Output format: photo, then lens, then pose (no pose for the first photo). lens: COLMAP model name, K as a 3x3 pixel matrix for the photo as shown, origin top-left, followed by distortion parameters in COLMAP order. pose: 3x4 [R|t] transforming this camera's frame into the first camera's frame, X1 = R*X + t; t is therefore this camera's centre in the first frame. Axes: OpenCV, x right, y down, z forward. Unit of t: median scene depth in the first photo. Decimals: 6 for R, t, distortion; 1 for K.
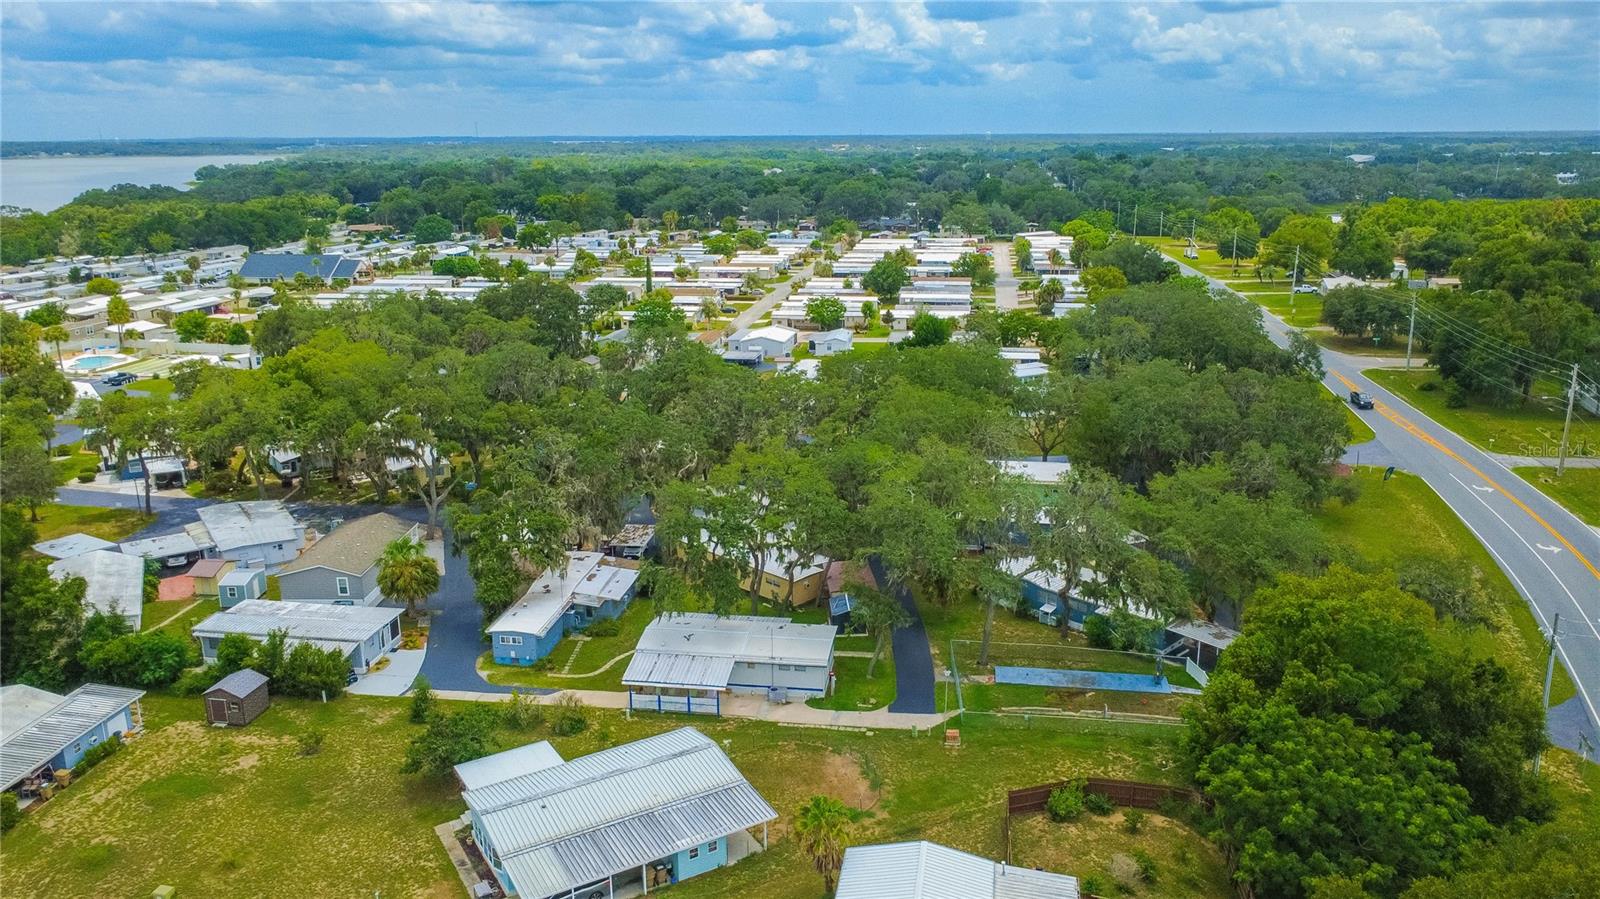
lens RADIAL K [[1162.6, 0, 801.2], [0, 1162.6, 450.2], [0, 0, 1]] dist [0.000155, -0.000201]
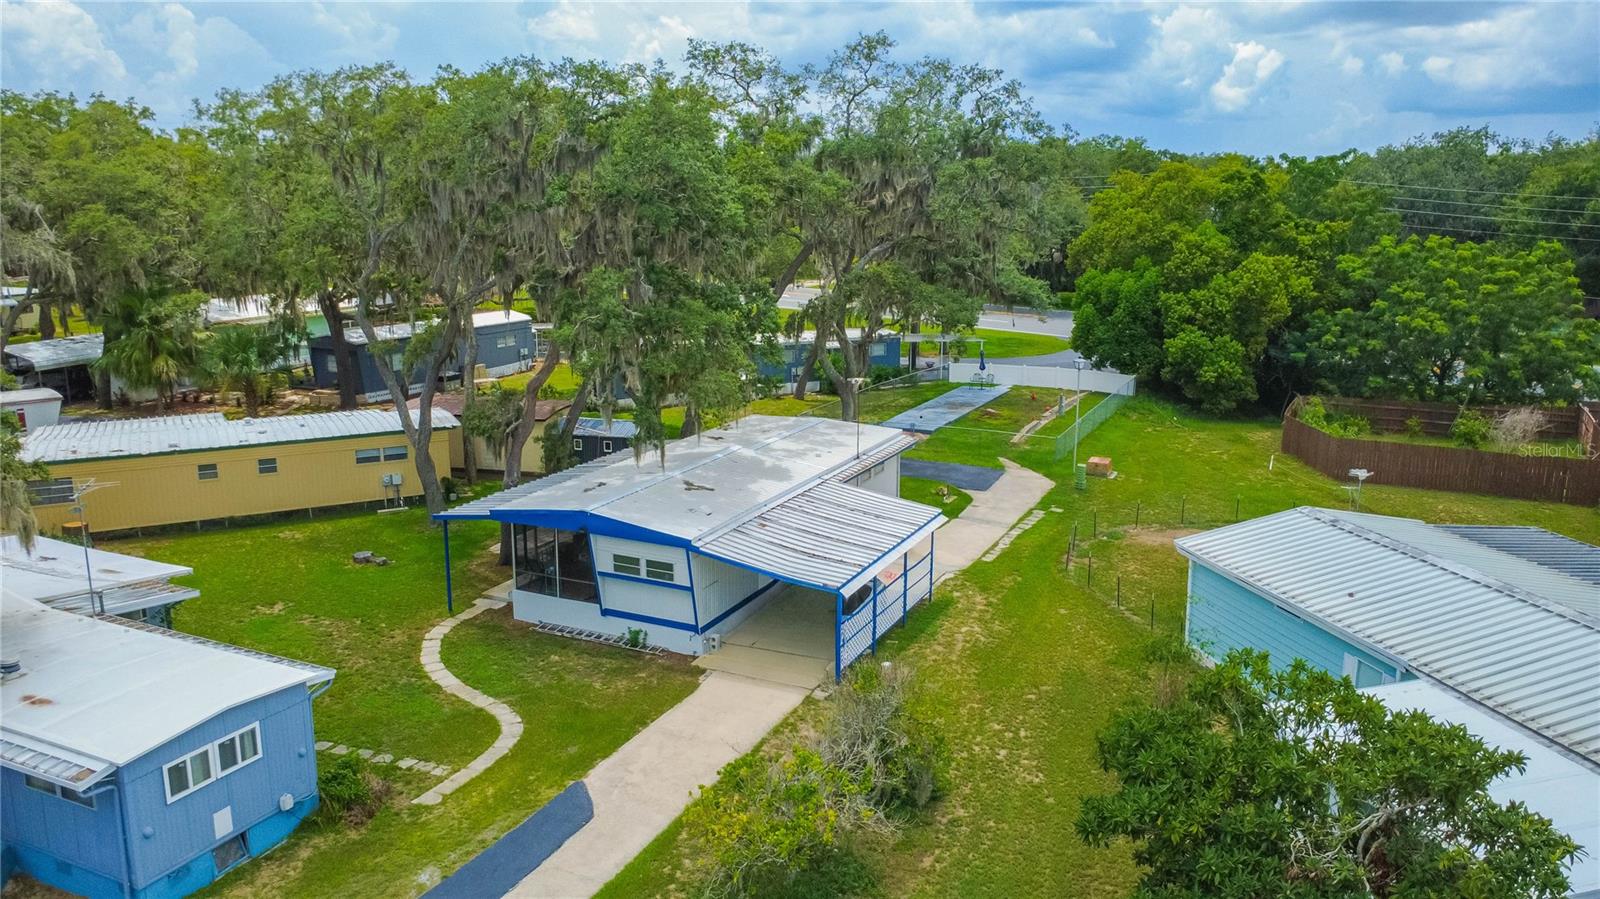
lens RADIAL K [[1162.6, 0, 801.2], [0, 1162.6, 450.2], [0, 0, 1]] dist [0.000155, -0.000201]
pose [[0.294247, -0.200074, 0.934553, -0.411602], [0.246008, 0.960749, 0.128226, 0.109005], [-0.923525, 0.192177, 0.331917, 0.828667]]
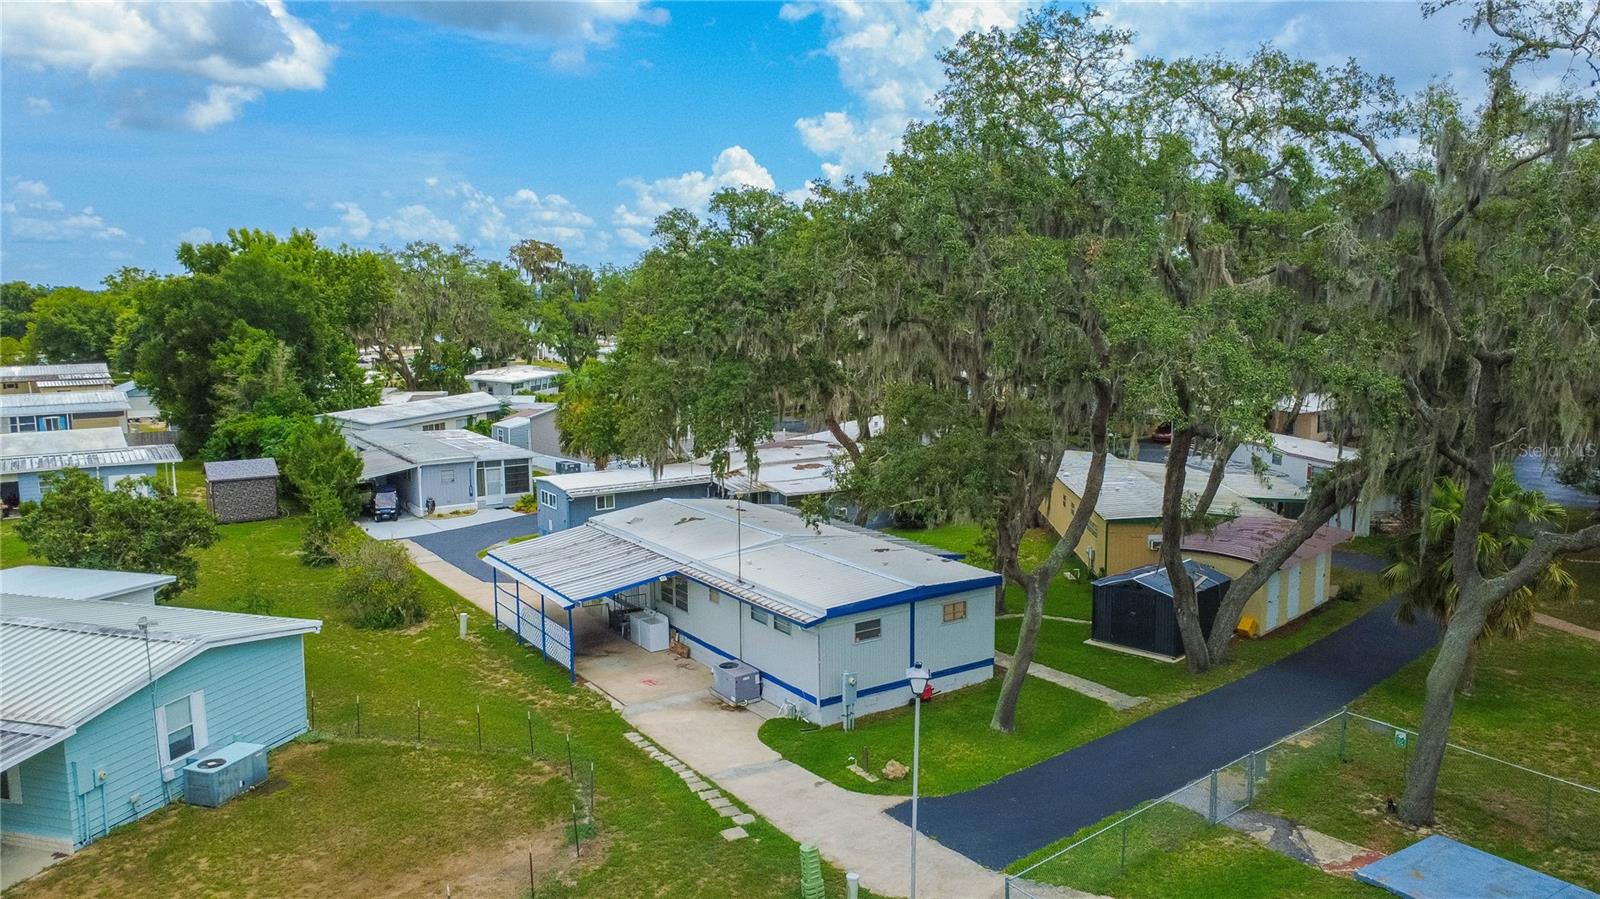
lens RADIAL K [[1162.6, 0, 801.2], [0, 1162.6, 450.2], [0, 0, 1]] dist [0.000155, -0.000201]
pose [[0.668117, 0.103833, -0.736776, 0.248914], [-0.192560, 0.980609, -0.036420, 0.138918], [0.718707, 0.166207, 0.675155, 0.711797]]
